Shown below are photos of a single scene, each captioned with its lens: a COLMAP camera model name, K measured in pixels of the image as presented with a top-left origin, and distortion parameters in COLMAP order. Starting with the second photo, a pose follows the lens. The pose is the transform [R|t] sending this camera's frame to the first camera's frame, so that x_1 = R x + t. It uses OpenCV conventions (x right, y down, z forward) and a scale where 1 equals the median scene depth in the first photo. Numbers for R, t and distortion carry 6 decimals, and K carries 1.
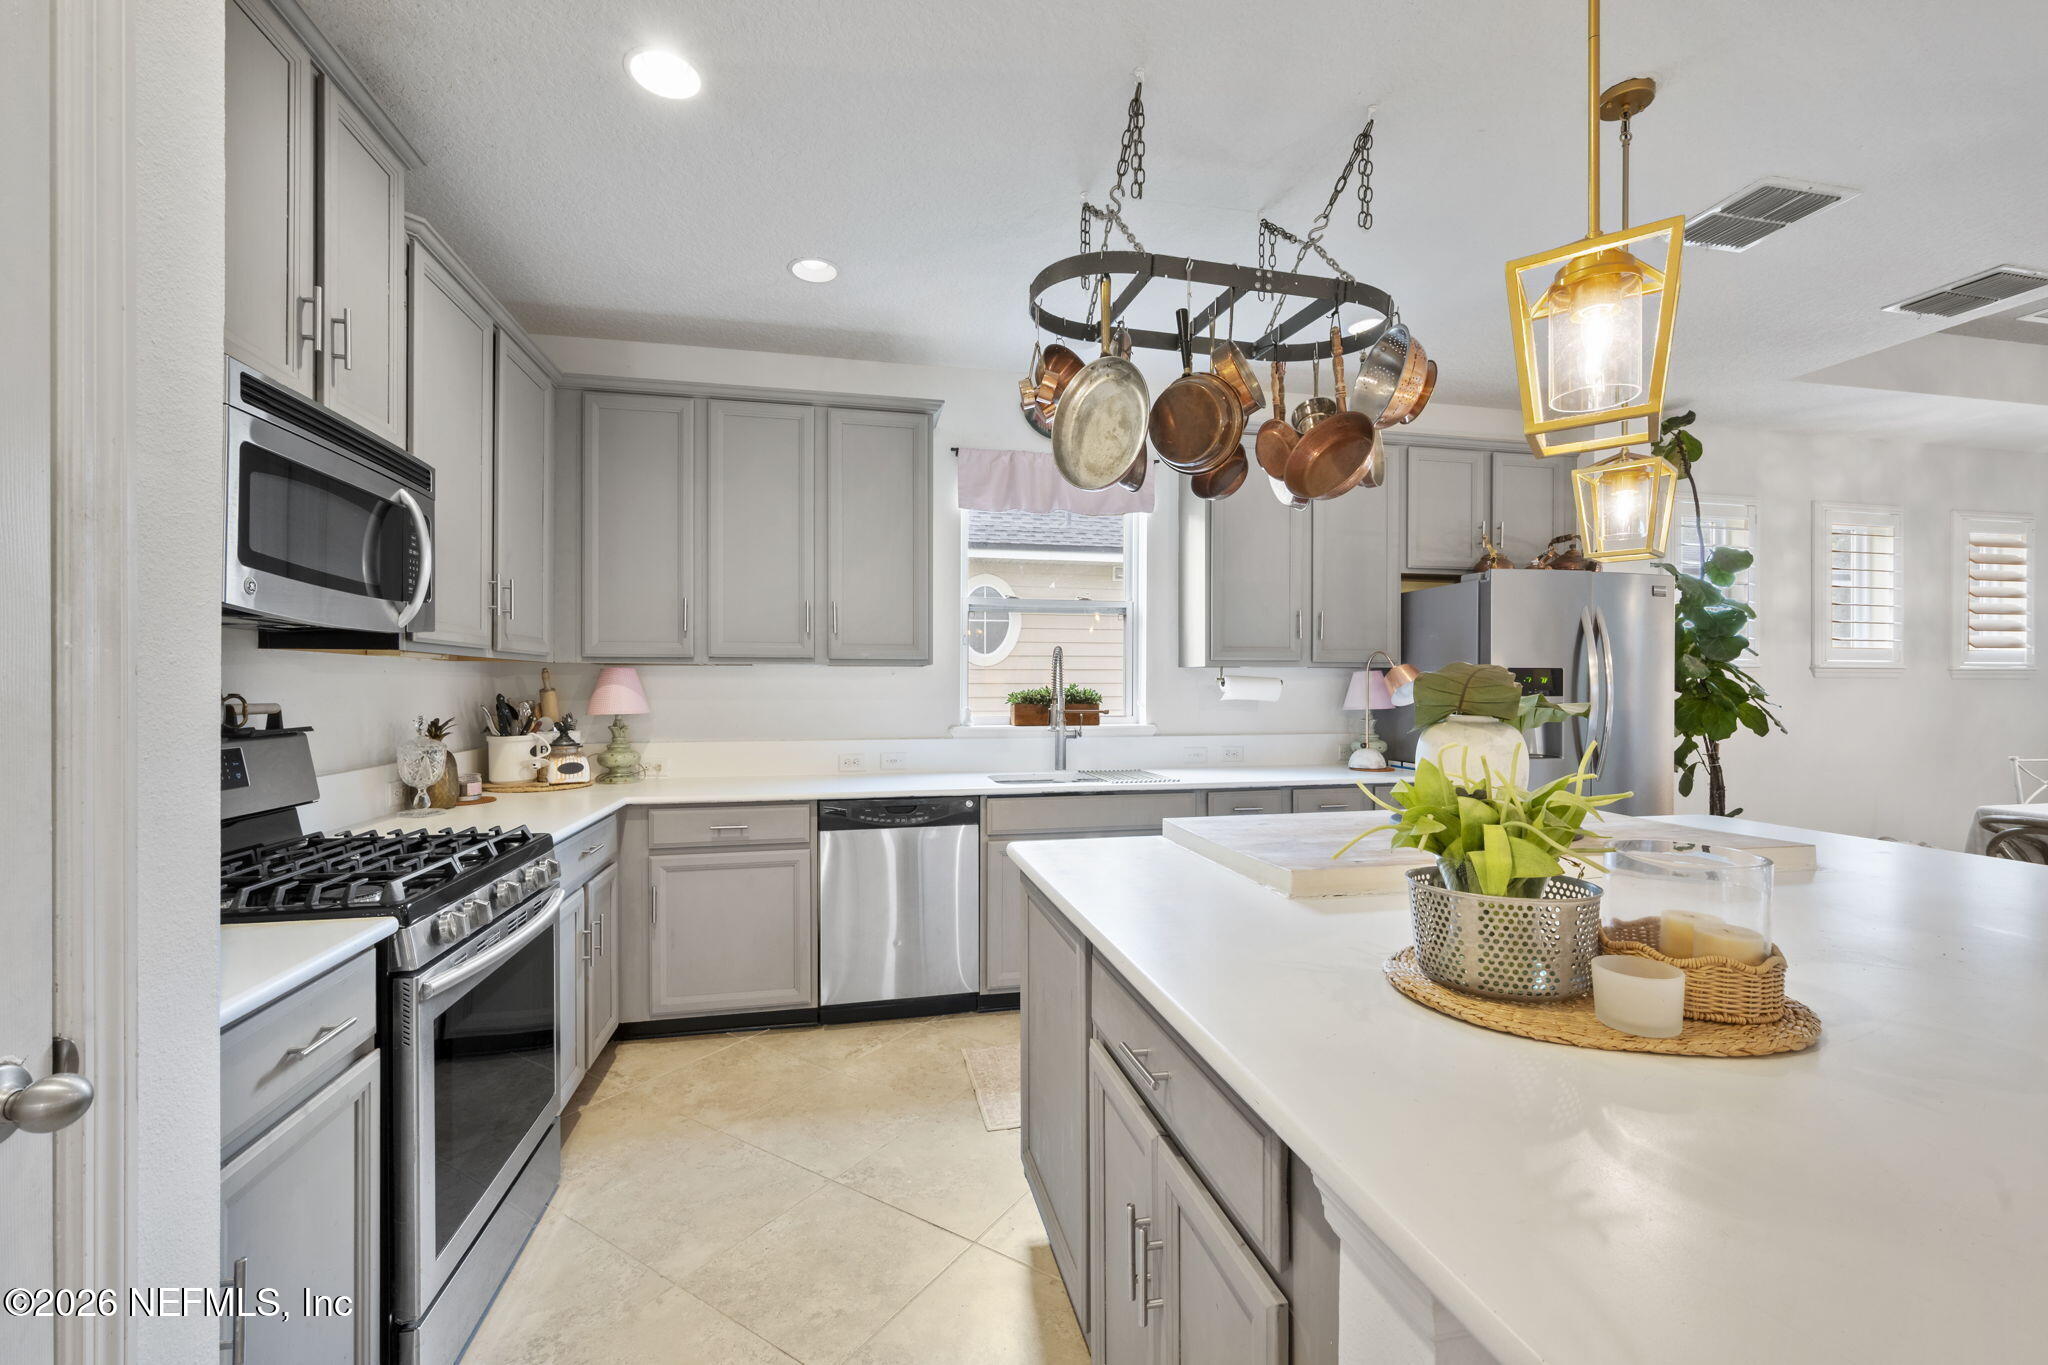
lens RADIAL K [[846.0, 0, 1026.2], [0, 846.0, 682.4], [0, 0, 1]] dist [-0.000484, 0.000035]
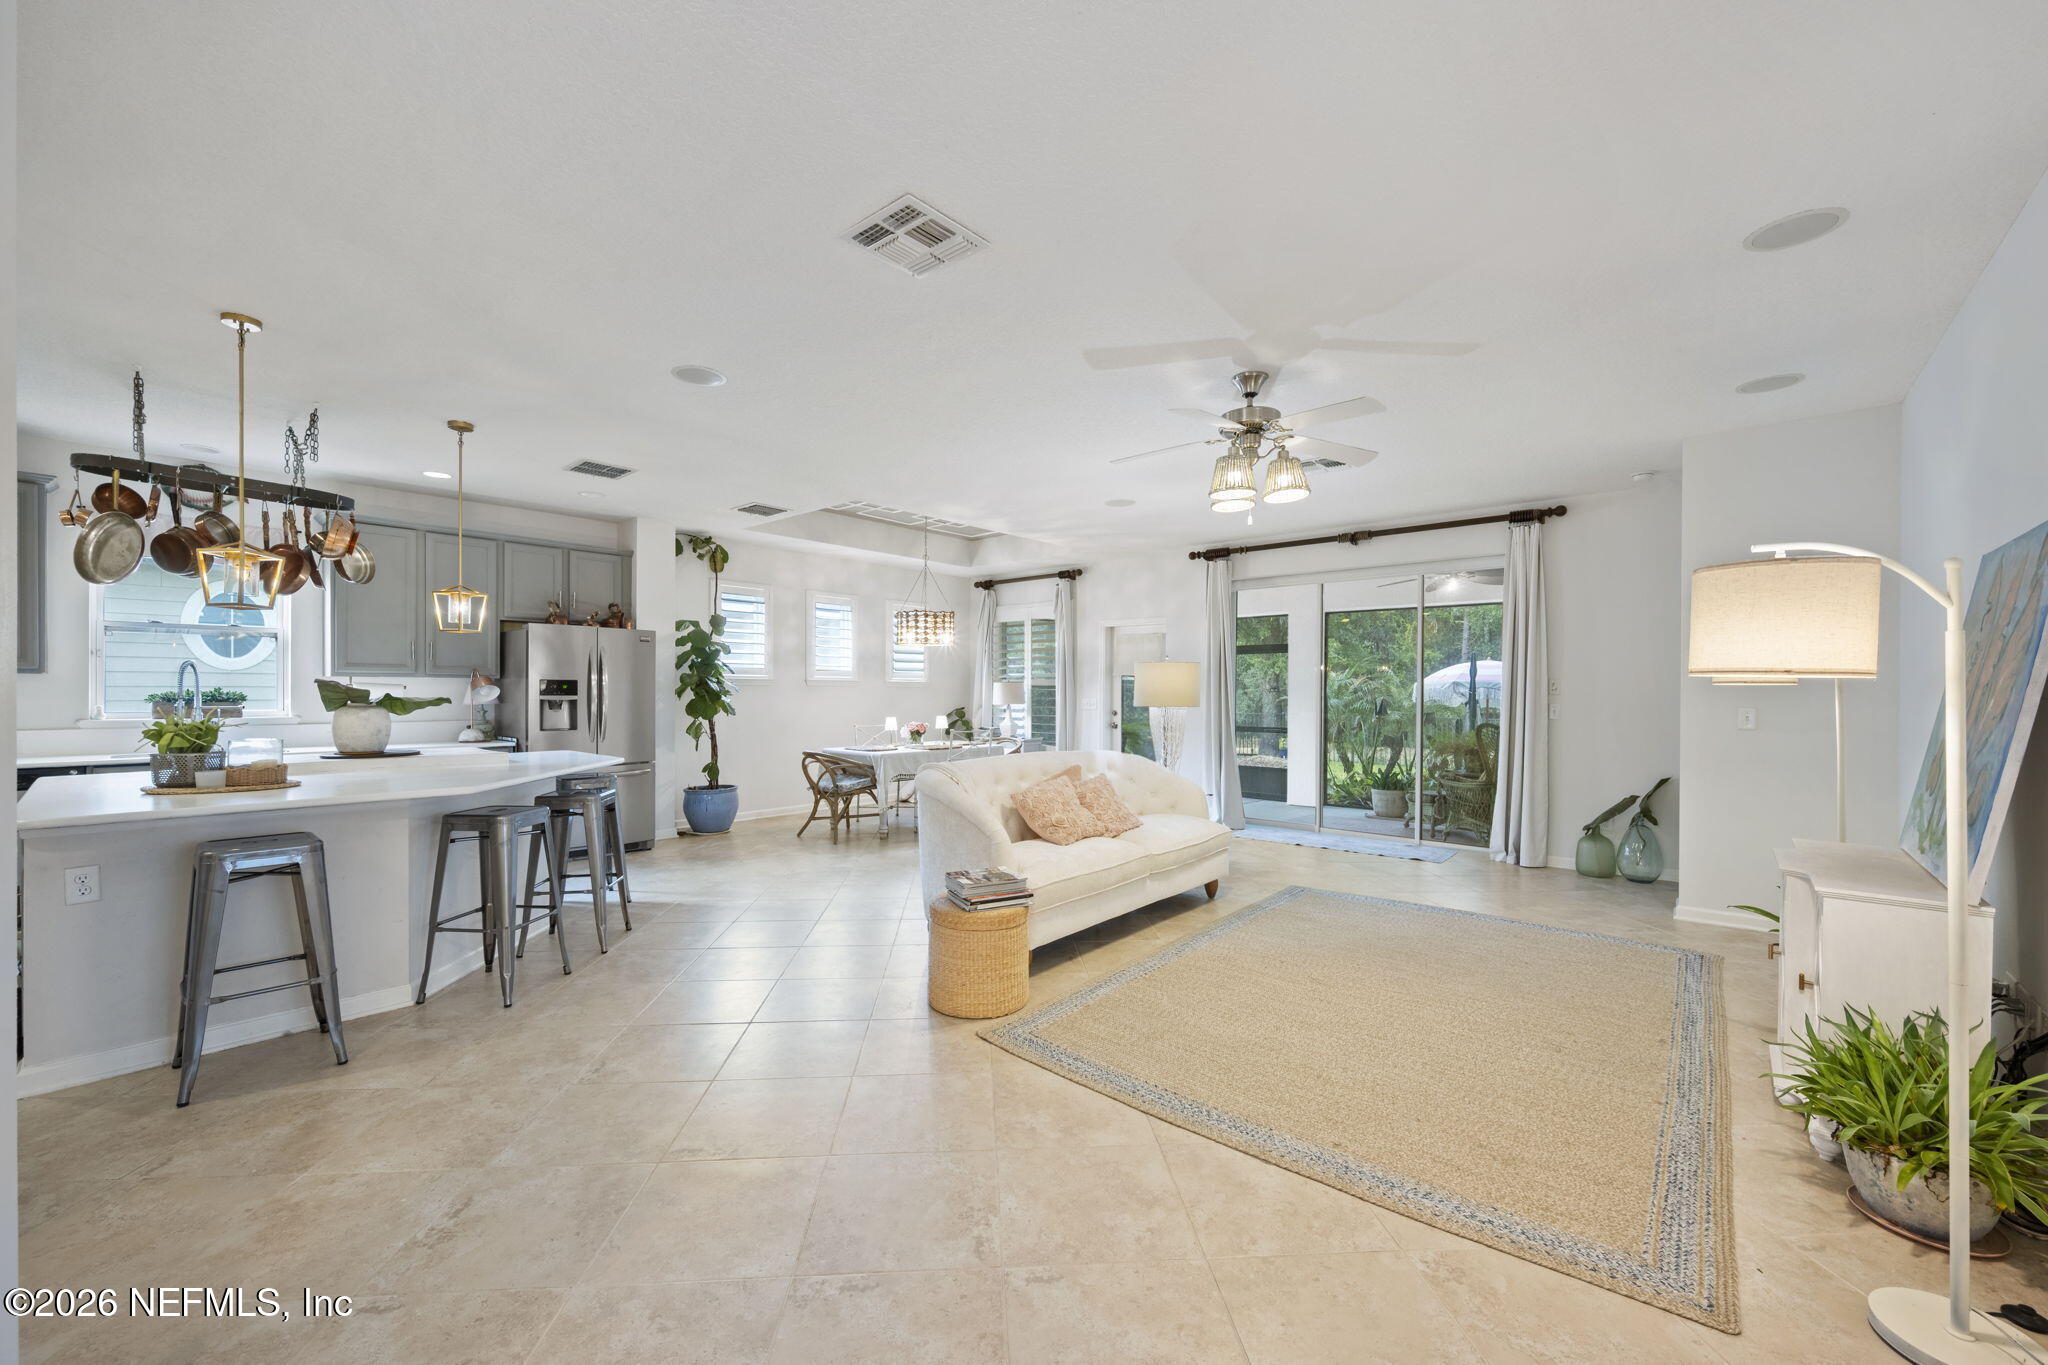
lens RADIAL K [[800.7, 0, 1033.3], [0, 800.7, 691.9], [0, 0, 1]] dist [-0.011118, -0.000022]
pose [[0.795191, 0.000031, 0.606358, 0.342862], [-0.003629, 0.999982, 0.004708, -0.002877], [-0.606348, -0.005944, 0.795178, -0.849436]]
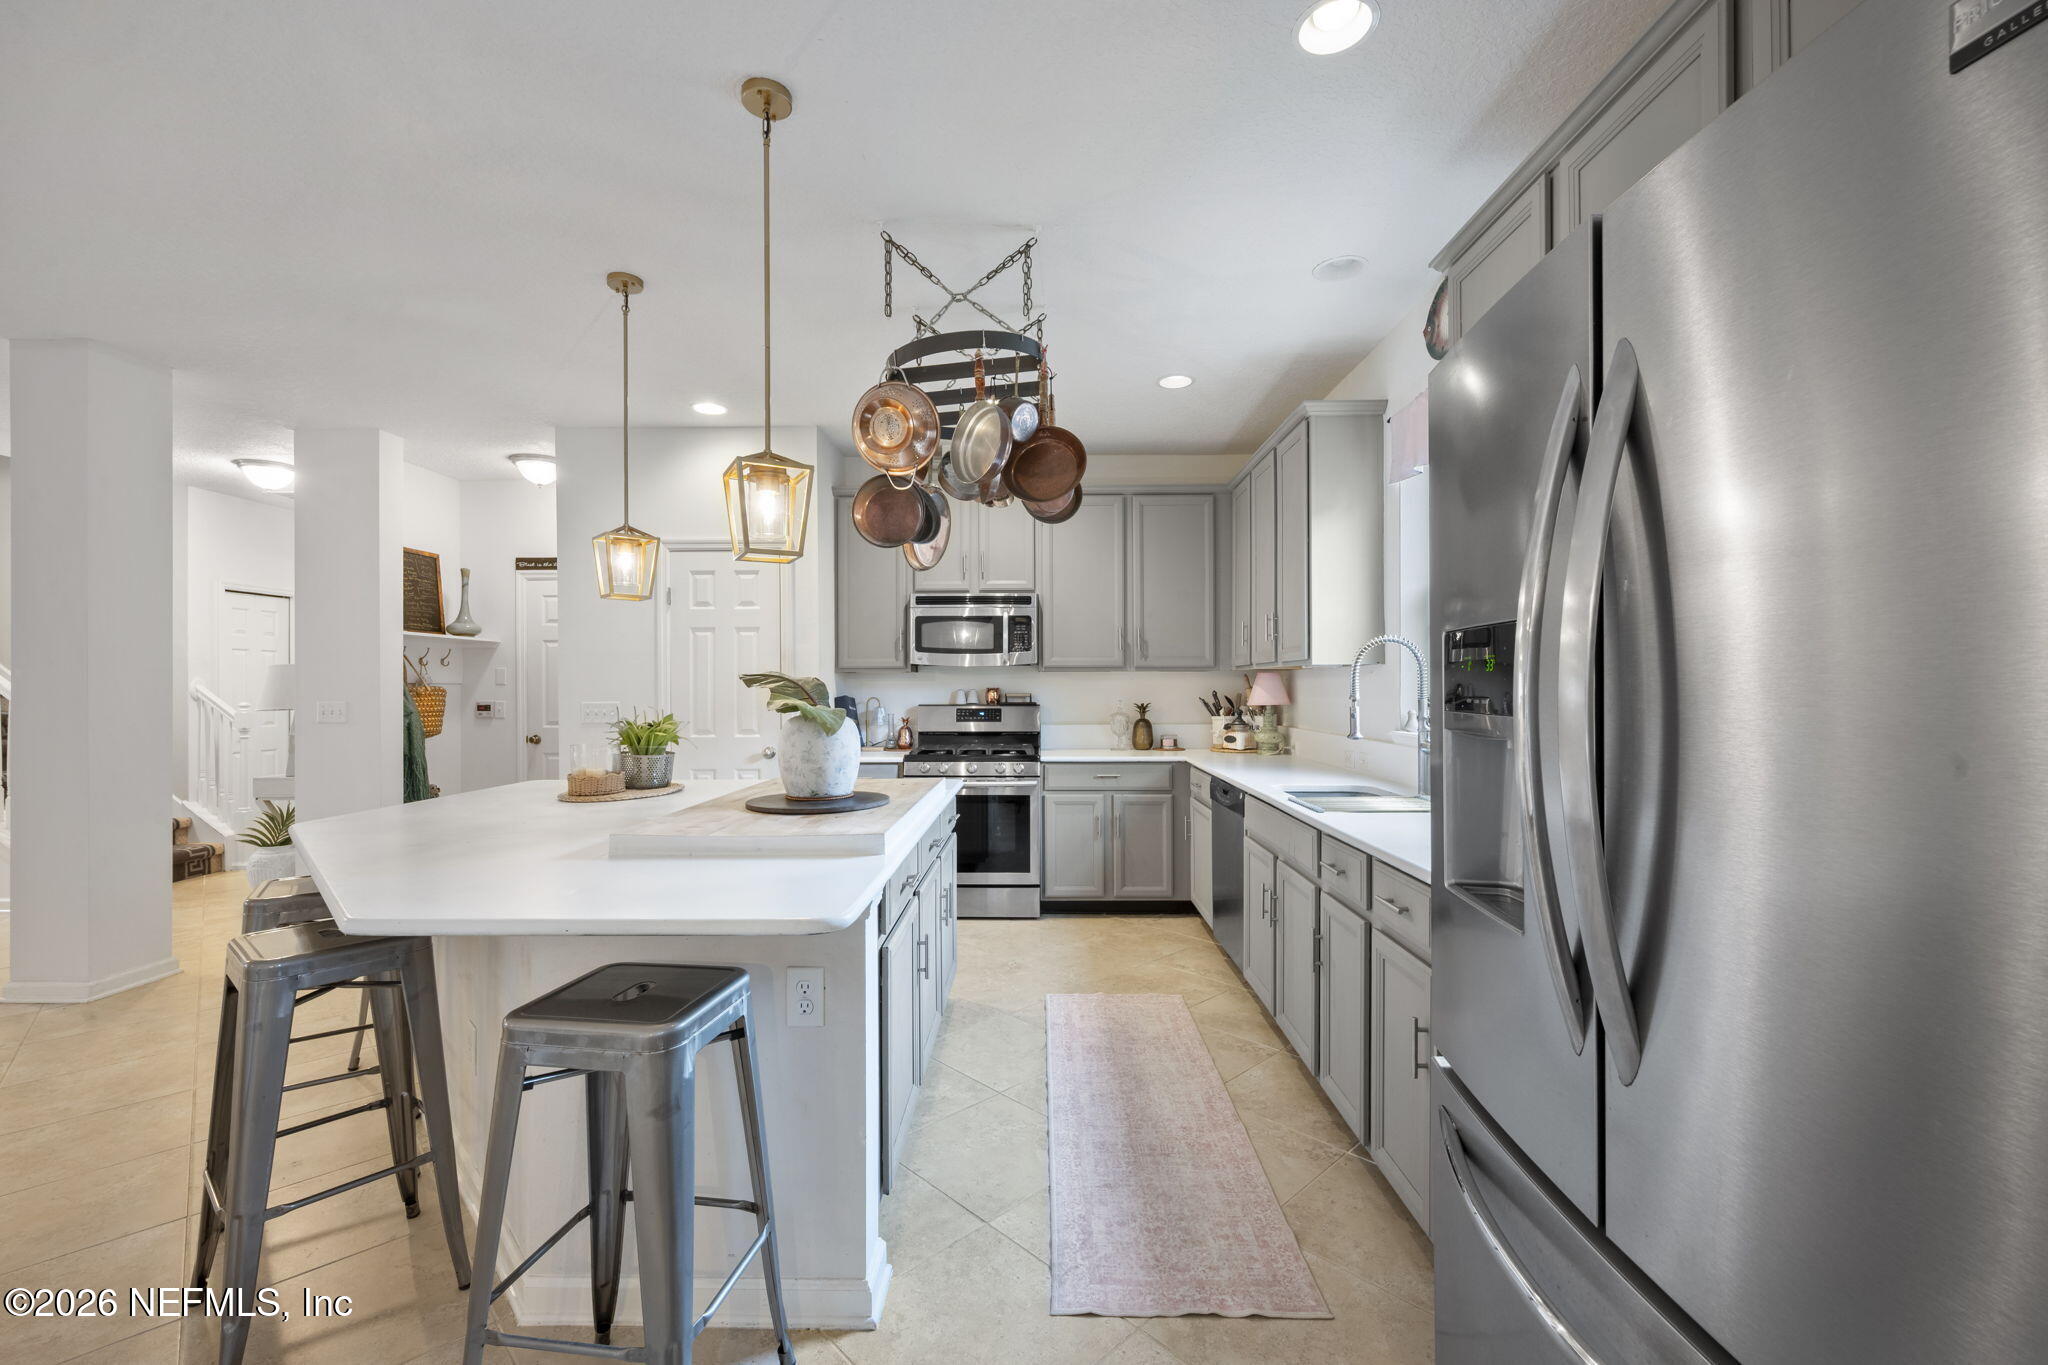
lens RADIAL K [[846.0, 0, 1026.2], [0, 846.0, 682.4], [0, 0, 1]] dist [-0.000484, 0.000035]
pose [[-0.225289, -0.001539, -0.974291, 0.859659], [0.006664, 0.999973, -0.003120, -0.000178], [0.974269, -0.007196, -0.225273, 0.811293]]
